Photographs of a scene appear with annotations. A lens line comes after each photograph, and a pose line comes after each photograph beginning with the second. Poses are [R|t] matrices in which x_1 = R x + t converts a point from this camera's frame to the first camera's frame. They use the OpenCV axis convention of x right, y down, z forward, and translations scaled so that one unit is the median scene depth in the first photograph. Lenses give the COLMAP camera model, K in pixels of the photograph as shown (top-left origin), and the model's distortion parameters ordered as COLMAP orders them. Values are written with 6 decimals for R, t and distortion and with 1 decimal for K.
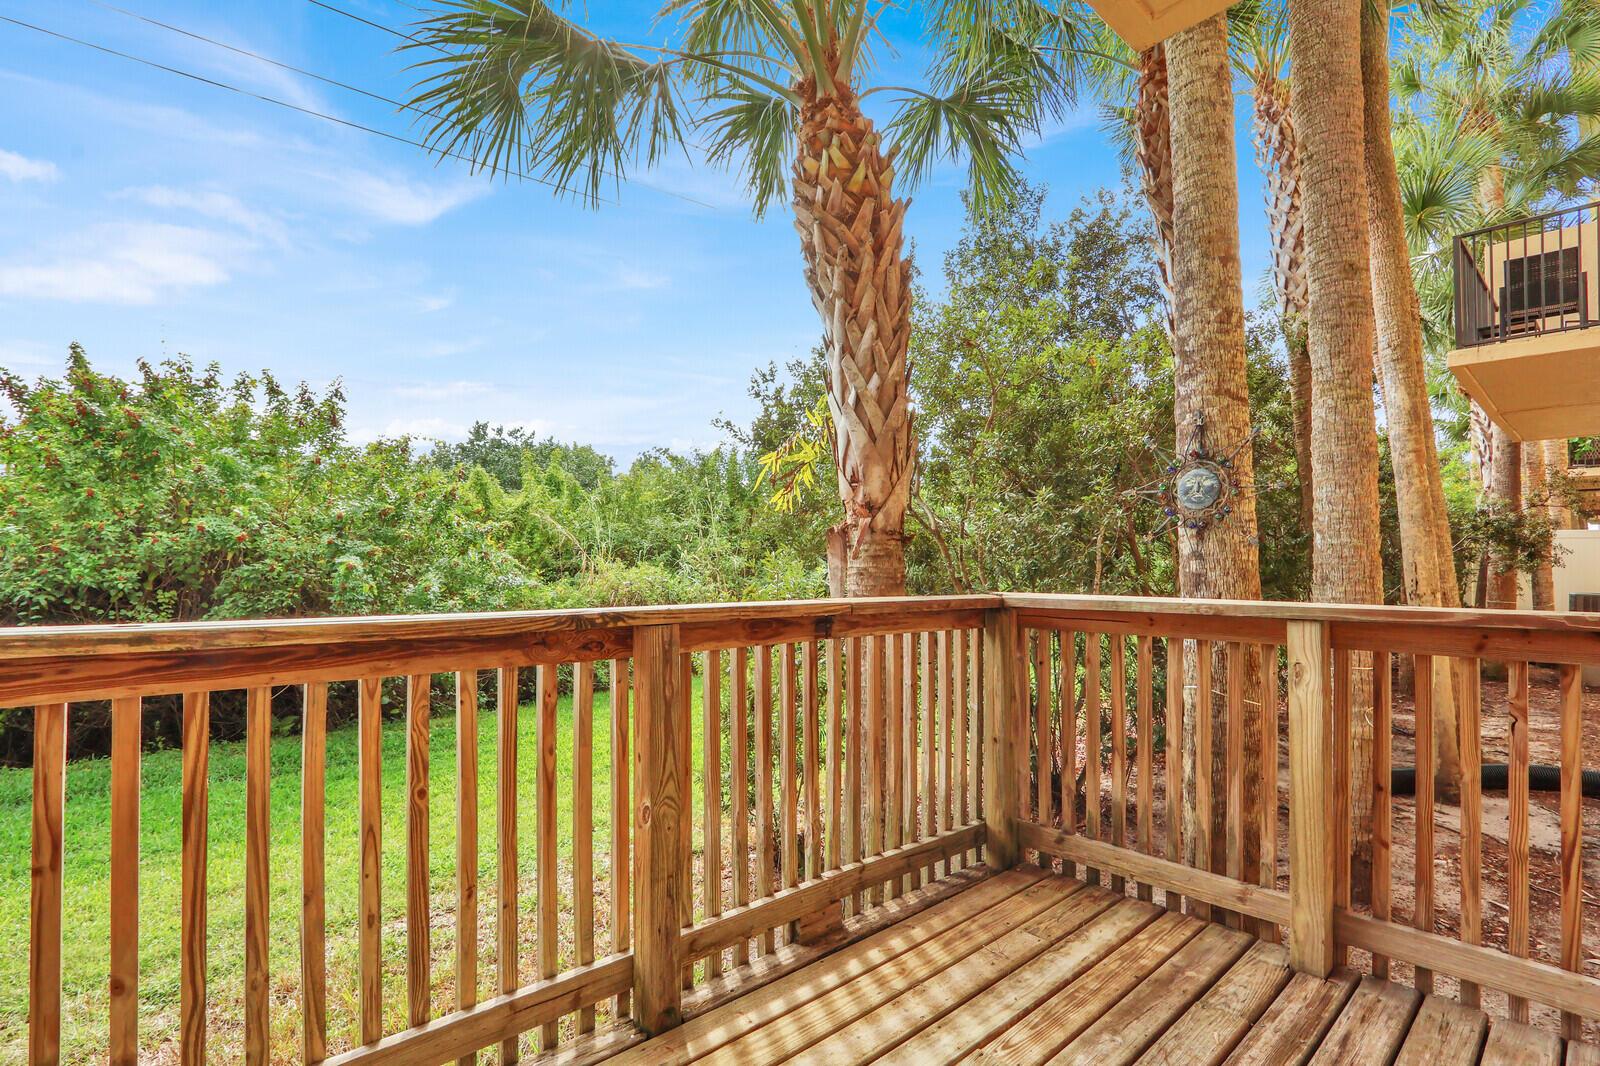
lens RADIAL K [[749.2, 0, 803.3], [0, 749.2, 567.6], [0, 0, 1]] dist [0.001145, 0.000098]
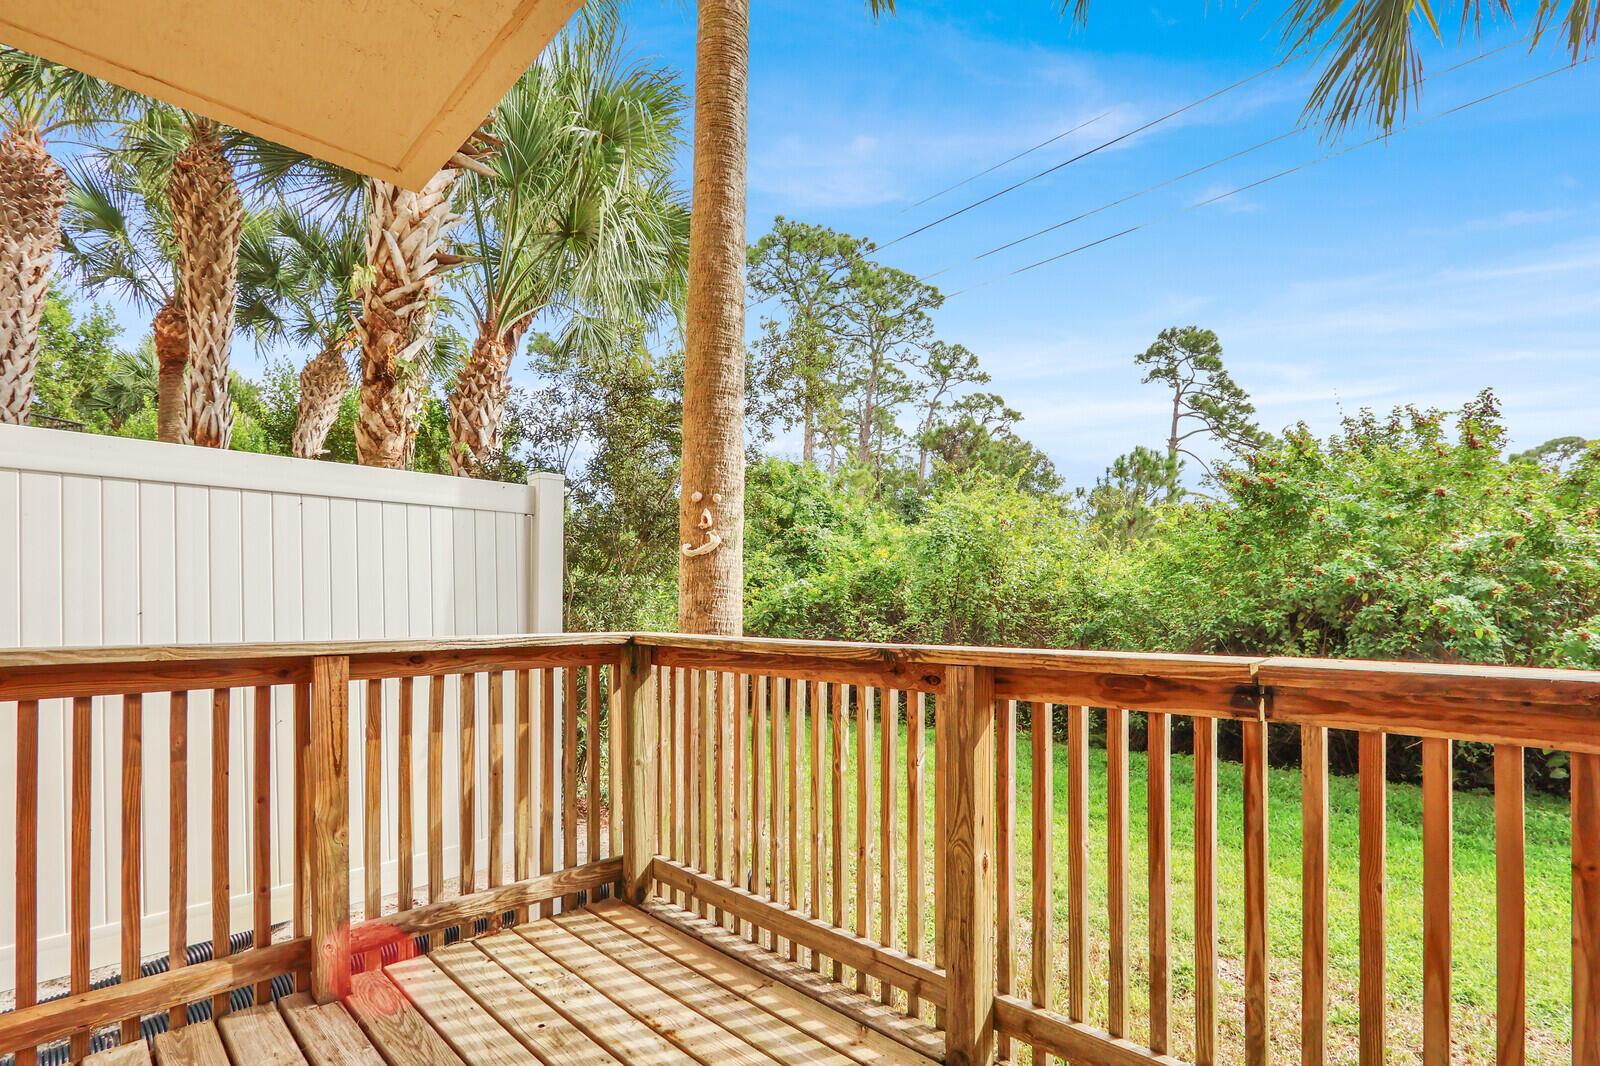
lens RADIAL K [[731.2, 0, 802.8], [0, 731.2, 590.4], [0, 0, 1]] dist [-0.000302, -0.000030]
pose [[0.122499, -0.022513, -0.992213, 0.145422], [-0.003450, 0.999727, -0.023110, -0.000217], [0.992463, 0.006254, 0.122388, 0.127687]]
